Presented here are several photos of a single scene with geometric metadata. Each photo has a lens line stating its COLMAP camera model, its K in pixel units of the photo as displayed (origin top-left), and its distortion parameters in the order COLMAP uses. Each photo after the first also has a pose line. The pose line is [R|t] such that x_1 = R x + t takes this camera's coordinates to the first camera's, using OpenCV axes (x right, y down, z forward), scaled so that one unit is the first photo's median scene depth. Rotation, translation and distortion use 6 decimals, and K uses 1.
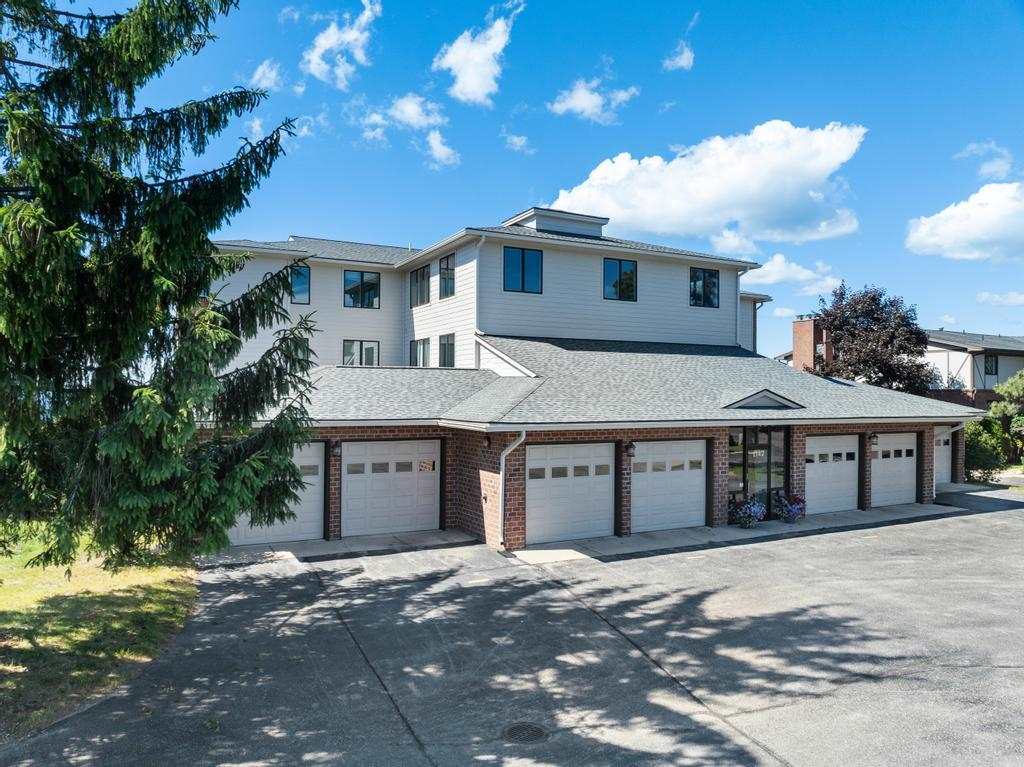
lens RADIAL K [[719.6, 0, 507.2], [0, 719.6, 382.8], [0, 0, 1]] dist [-0.048727, 0.015600]
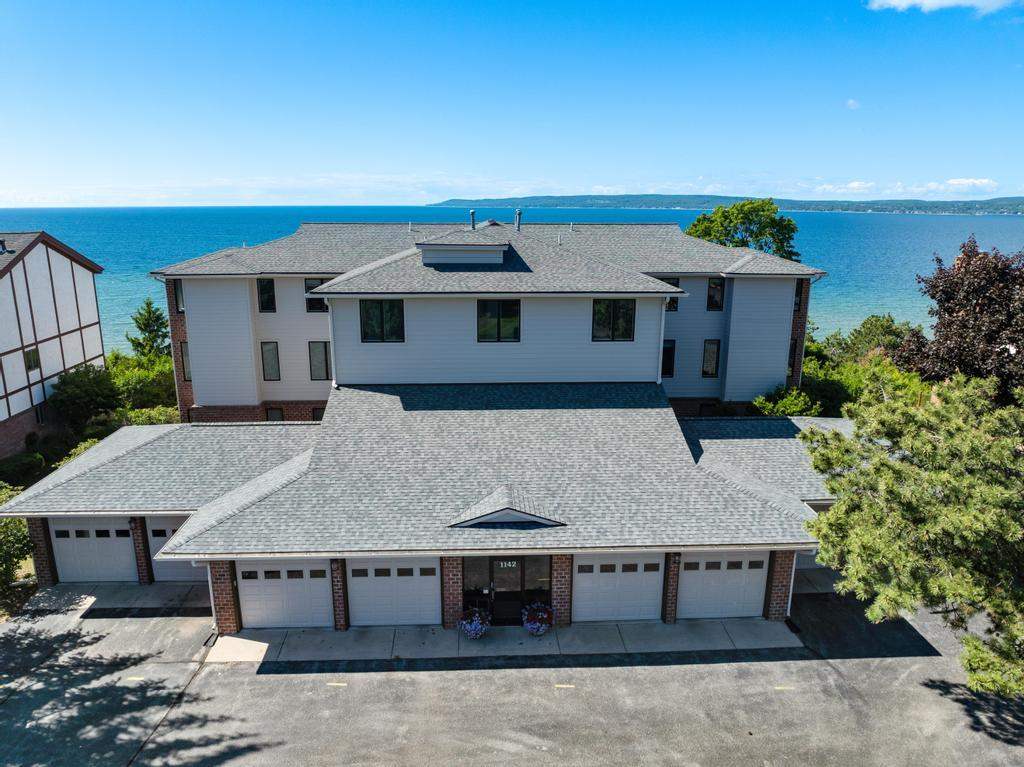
lens RADIAL K [[719.6, 0, 507.2], [0, 719.6, 382.8], [0, 0, 1]] dist [-0.048727, 0.015600]
pose [[0.912117, 0.095474, -0.398657, 1.086236], [0.006538, 0.968988, 0.247022, -0.585710], [0.409878, -0.227919, 0.883206, 0.275959]]
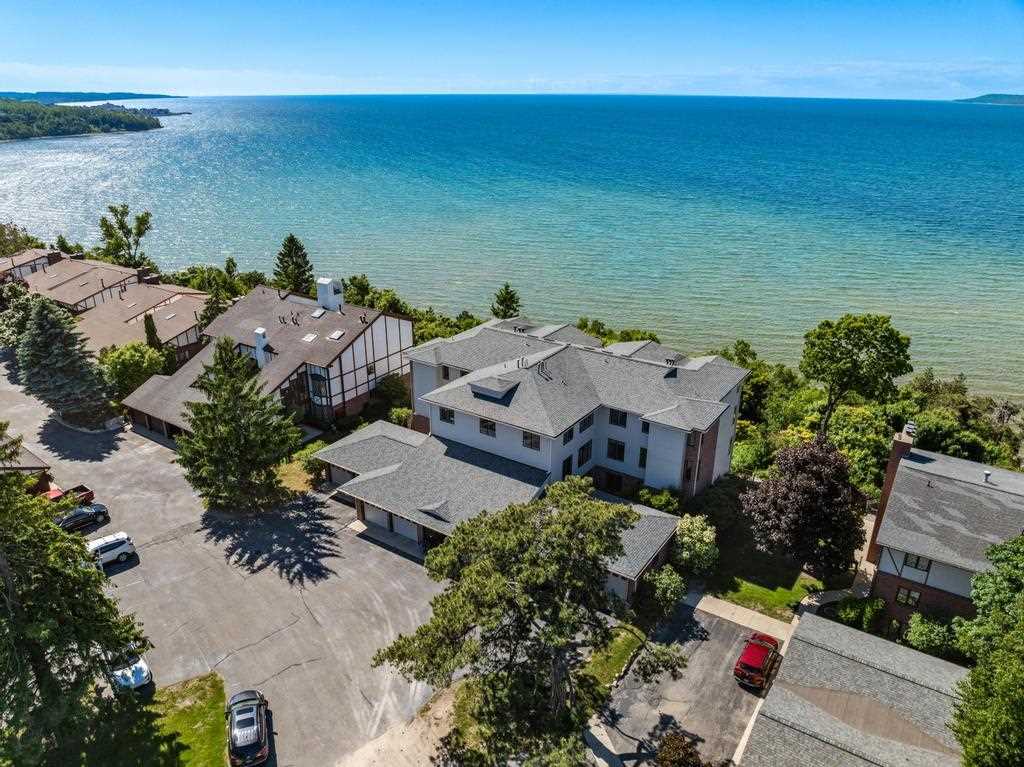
lens RADIAL K [[728.7, 0, 512.0], [0, 728.7, 383.5], [0, 0, 1]] dist [-0.001833, 0.001143]
pose [[0.480887, 0.328457, -0.812935, 3.689981], [0.010160, 0.925030, 0.379758, -2.091834], [0.876724, -0.190881, 0.441498, 0.263557]]
